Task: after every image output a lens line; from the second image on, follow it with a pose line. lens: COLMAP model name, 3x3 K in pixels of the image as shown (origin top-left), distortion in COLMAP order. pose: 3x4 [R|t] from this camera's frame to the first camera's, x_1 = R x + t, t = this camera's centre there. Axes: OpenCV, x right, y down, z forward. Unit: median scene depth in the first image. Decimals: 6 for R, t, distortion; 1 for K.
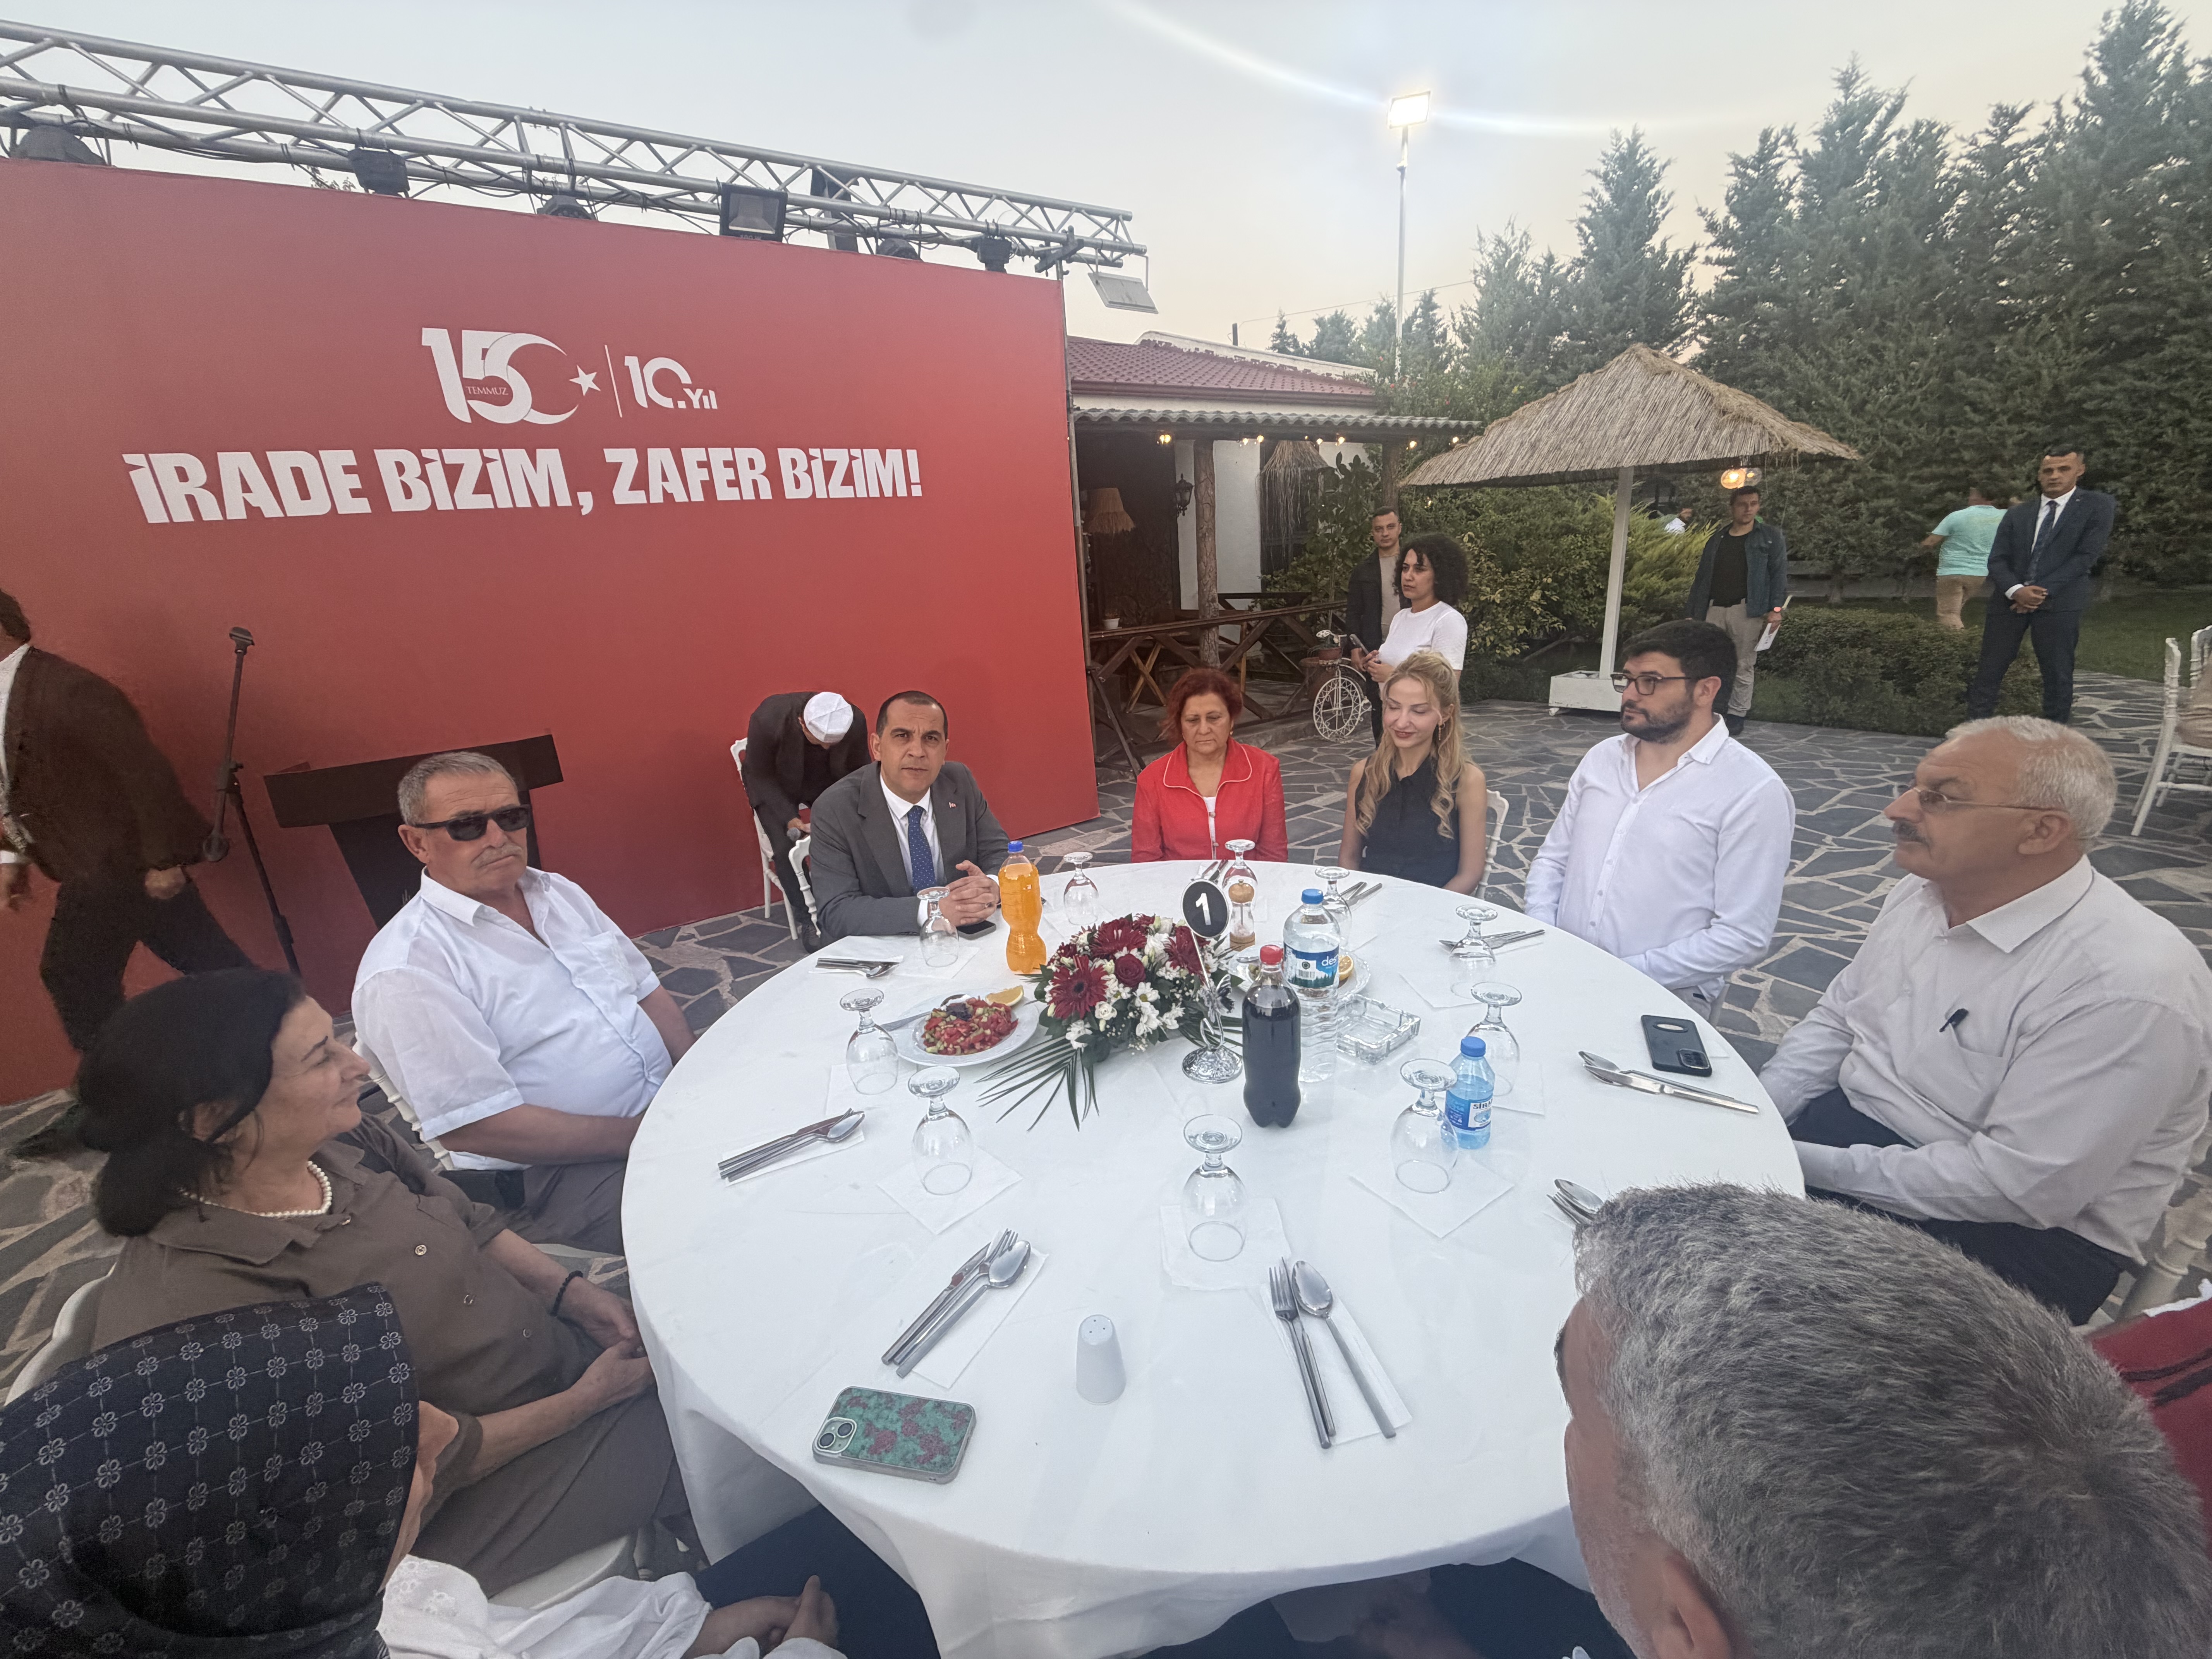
lens RADIAL K [[878.4, 0, 1097.6], [0, 878.4, 828.4], [0, 0, 1]] dist [-0.000999, -0.000413]
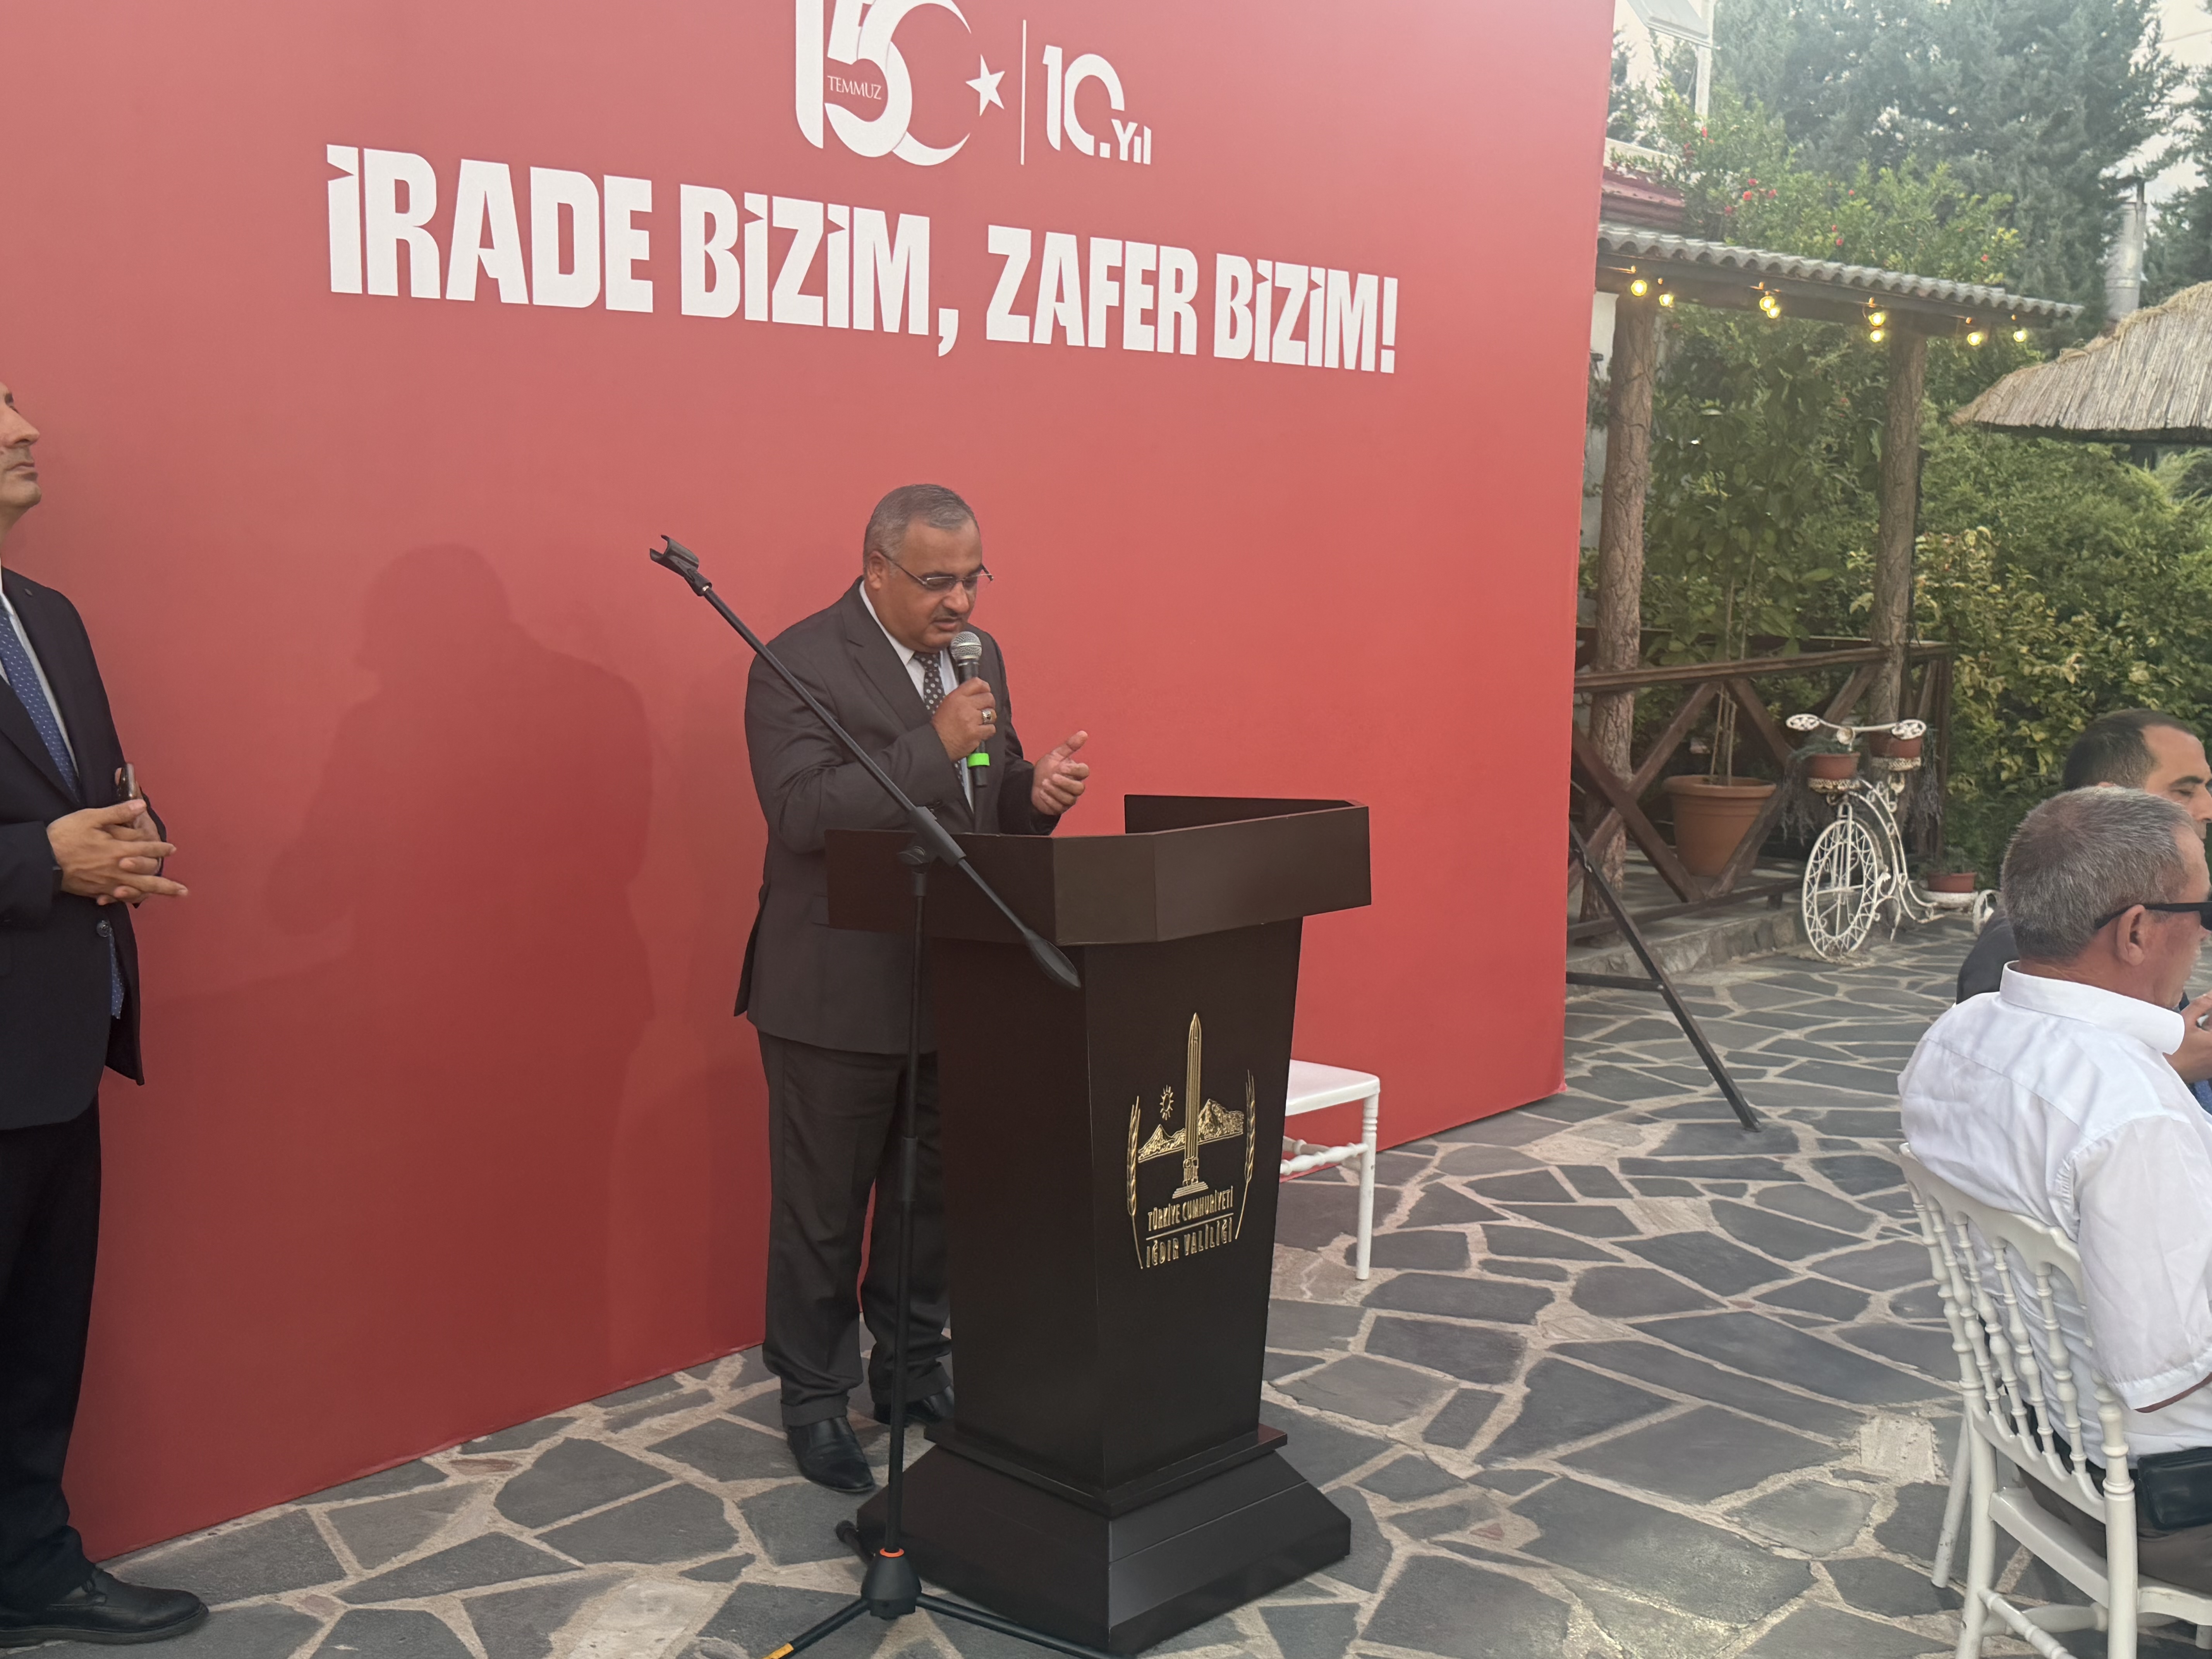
lens RADIAL K [[2462.7, 0, 1038.5], [0, 2462.7, 822.6], [0, 0, 1]] dist [0.192398, -0.485941]
pose [[0.968676, 0.058855, 0.241252, -0.808277], [-0.016557, 0.984654, -0.173733, 0.107796], [-0.247774, 0.164296, 0.954785, -0.212947]]
